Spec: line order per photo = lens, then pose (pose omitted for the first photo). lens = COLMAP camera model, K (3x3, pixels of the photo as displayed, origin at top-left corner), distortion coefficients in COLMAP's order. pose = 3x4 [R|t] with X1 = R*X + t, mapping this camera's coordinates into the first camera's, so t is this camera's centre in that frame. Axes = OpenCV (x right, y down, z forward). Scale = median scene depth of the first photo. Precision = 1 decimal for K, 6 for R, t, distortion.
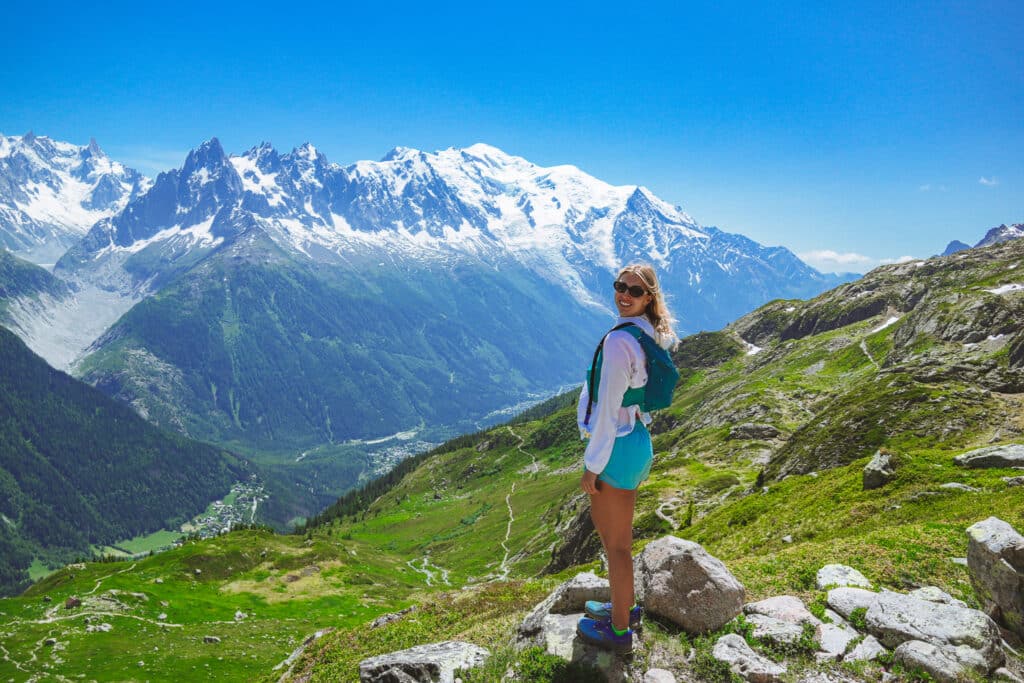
lens RADIAL K [[769.1, 0, 514.5], [0, 769.1, 337.0], [0, 0, 1]] dist [-0.048581, 0.066260]
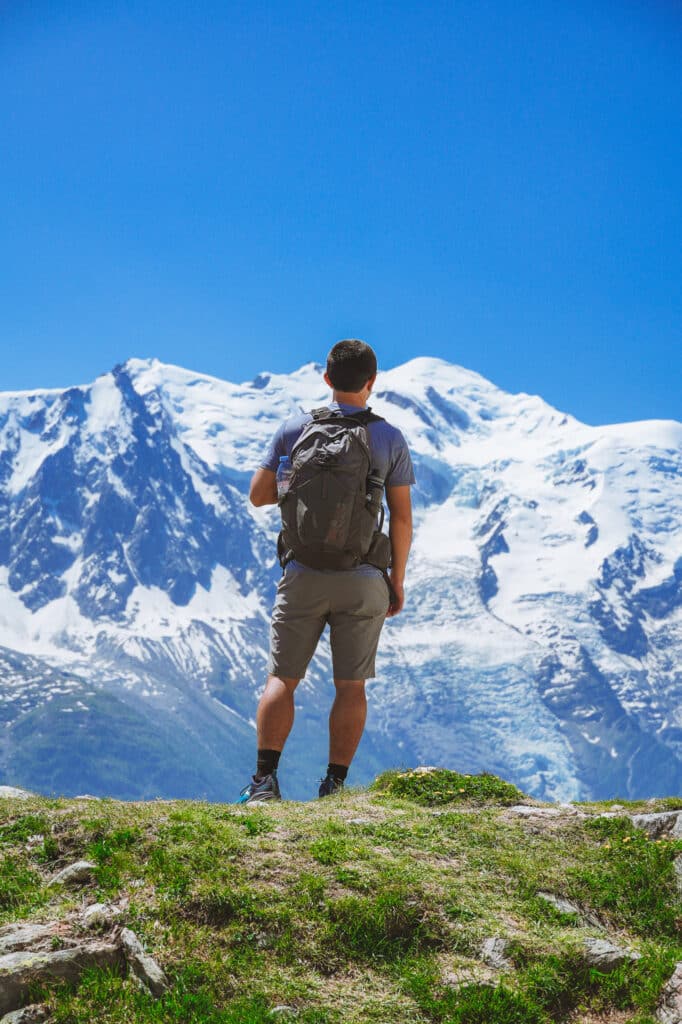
lens RADIAL K [[2024.7, 0, 340.0], [0, 2024.7, 511.7], [0, 0, 1]] dist [-0.068529, 0.000000]
pose [[0.978190, 0.024488, -0.206261, 0.167050], [-0.061383, 0.982754, -0.174434, -0.029643], [0.198433, 0.183291, 0.962823, 0.176174]]
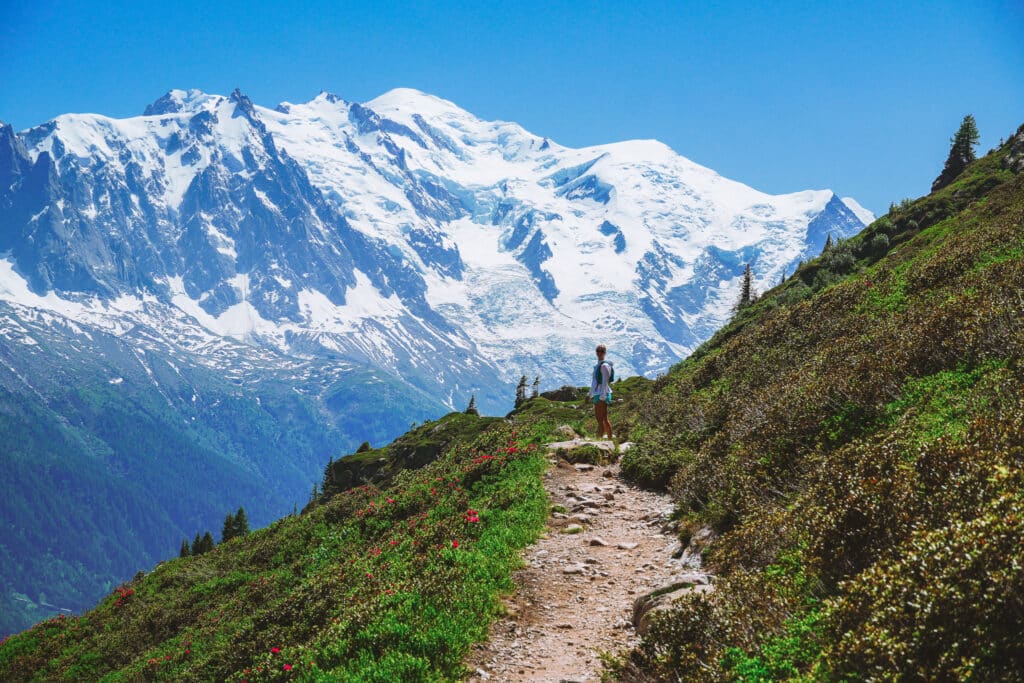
lens RADIAL K [[2045.7, 0, 517.4], [0, 2045.7, 345.0], [0, 0, 1]] dist [0.074344, 0.000000]
pose [[0.999859, -0.014089, 0.009159, -0.000664], [0.015244, 0.989809, -0.141586, 0.016168], [-0.007071, 0.141706, 0.989884, 0.063010]]
